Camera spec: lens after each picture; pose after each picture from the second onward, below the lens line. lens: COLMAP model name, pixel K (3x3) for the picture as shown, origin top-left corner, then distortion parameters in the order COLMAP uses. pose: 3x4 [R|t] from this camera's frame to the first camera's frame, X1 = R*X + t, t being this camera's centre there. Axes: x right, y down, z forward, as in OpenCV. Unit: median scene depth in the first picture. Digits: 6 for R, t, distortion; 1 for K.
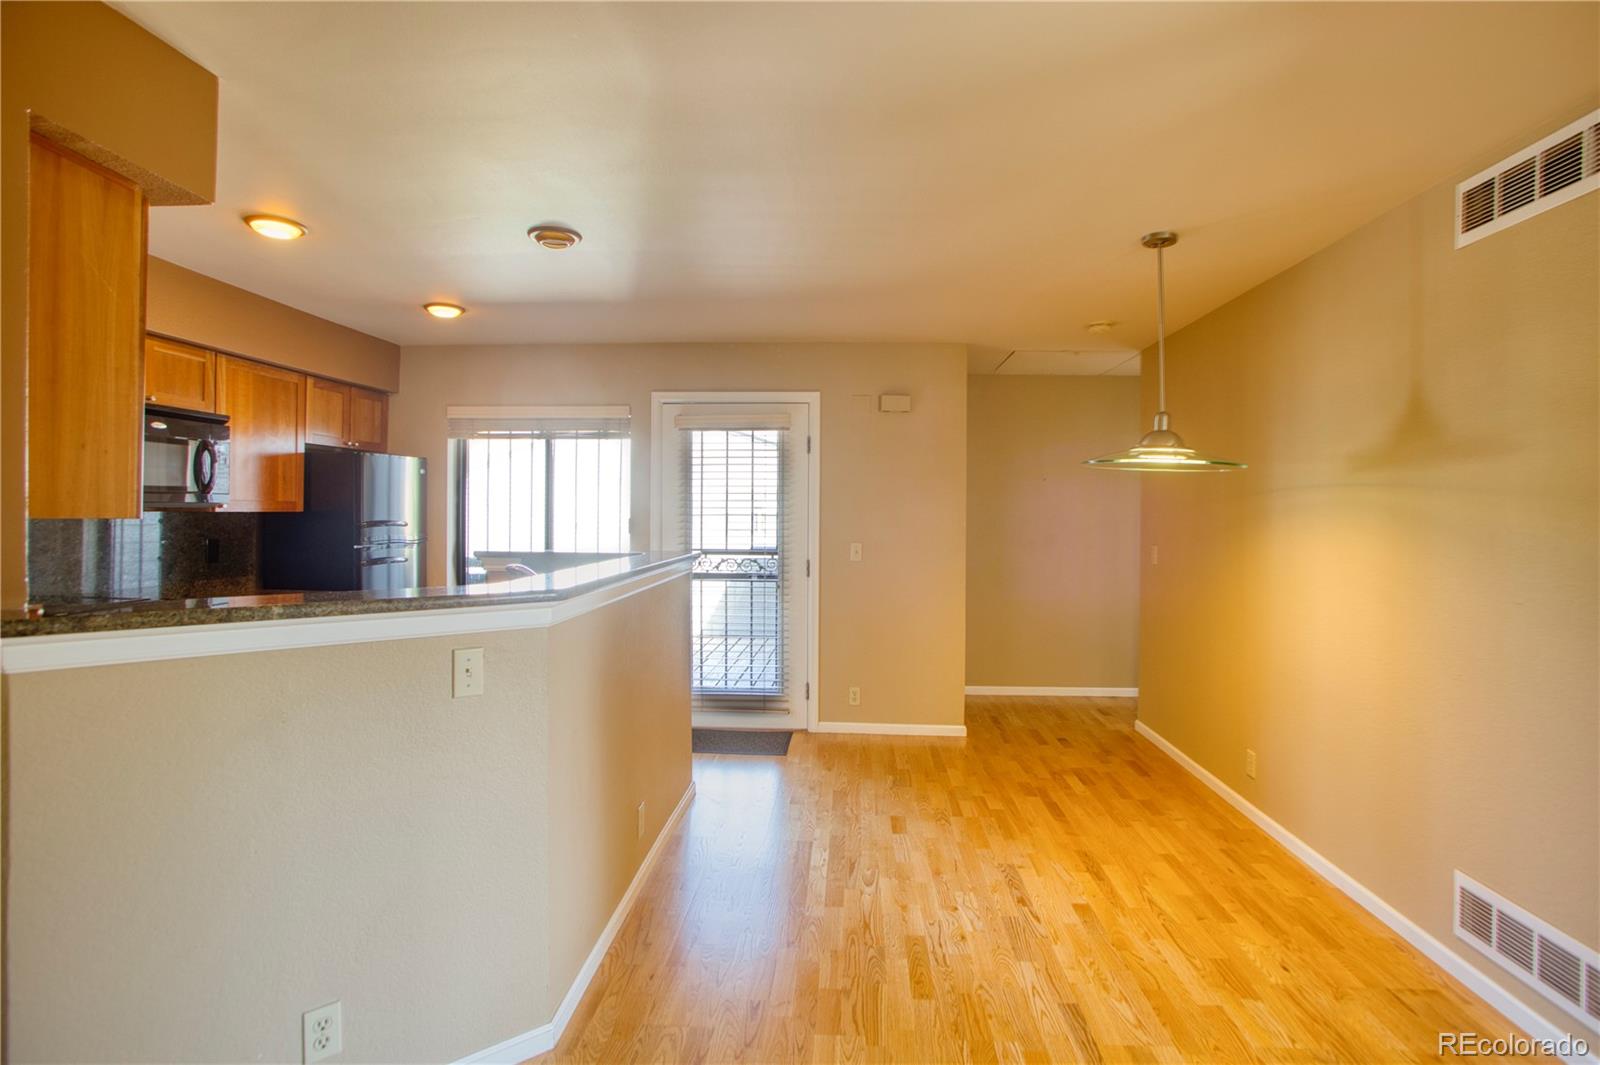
lens RADIAL K [[768.4, 0, 814.8], [0, 768.4, 515.0], [0, 0, 1]] dist [-0.078367, 0.039962]
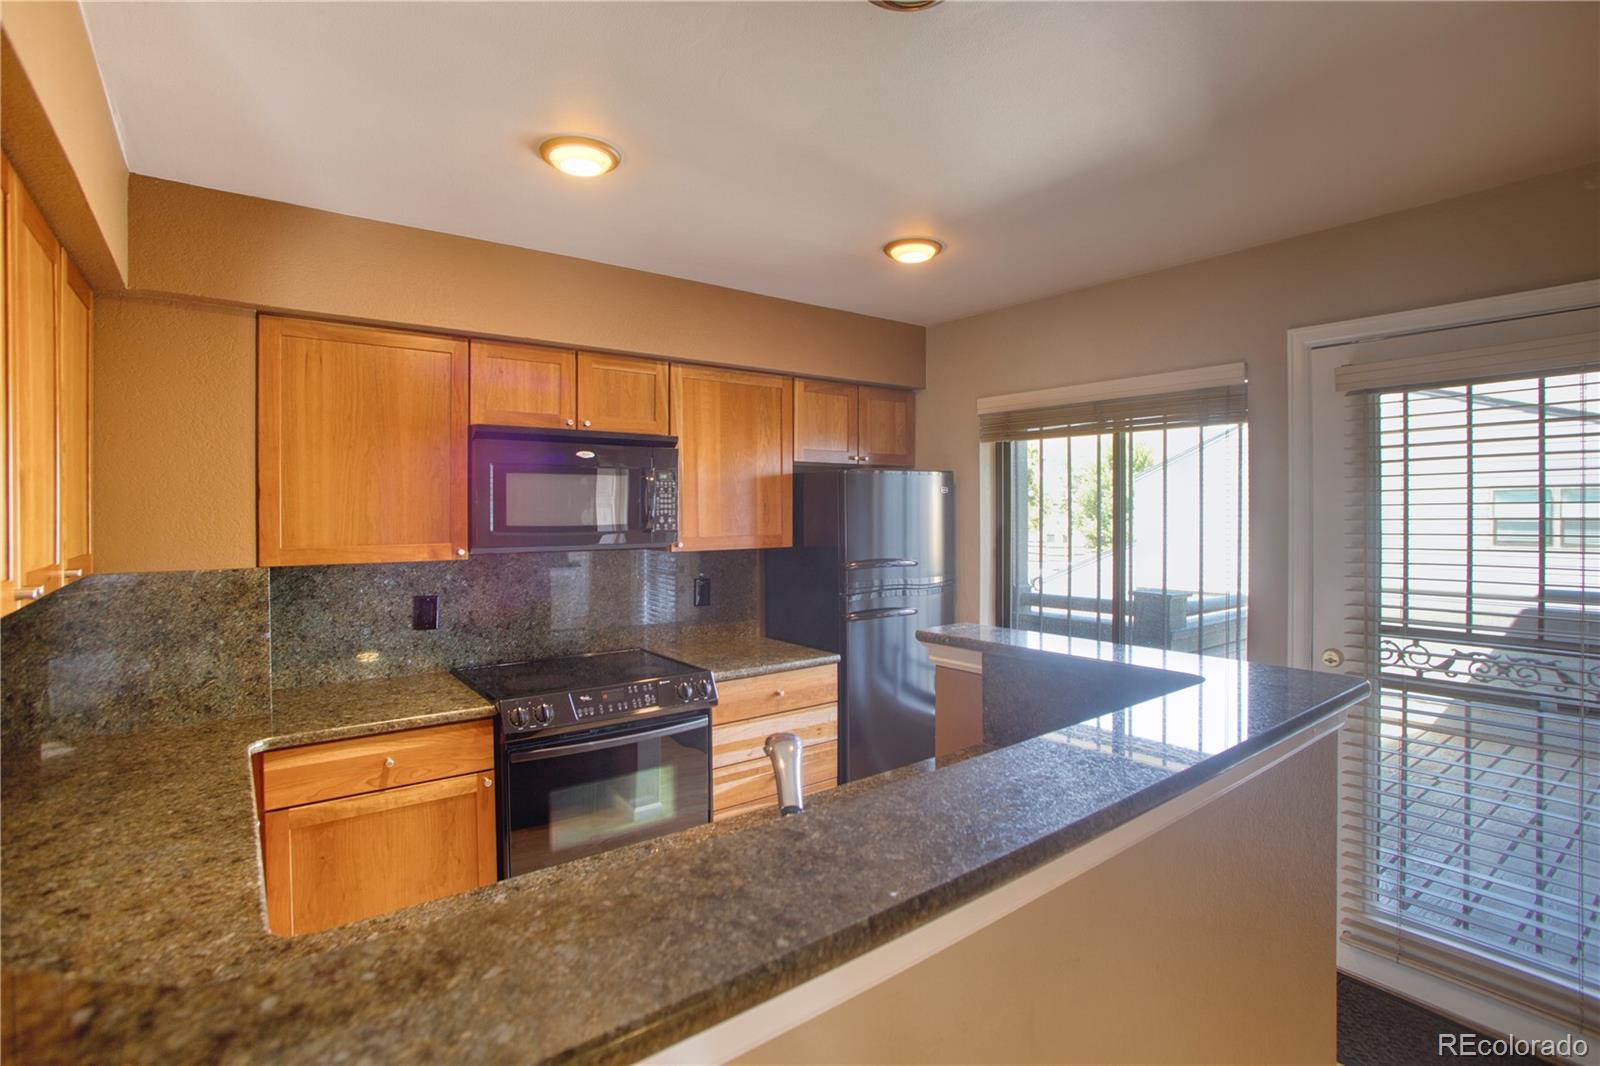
lens RADIAL K [[772.3, 0, 807.9], [0, 772.3, 522.2], [0, 0, 1]] dist [-0.075691, 0.031204]
pose [[0.649465, 0.000949, -0.760391, -0.038237], [0.004596, 0.999976, 0.005173, -0.035196], [0.760378, -0.006855, 0.649445, 0.466137]]
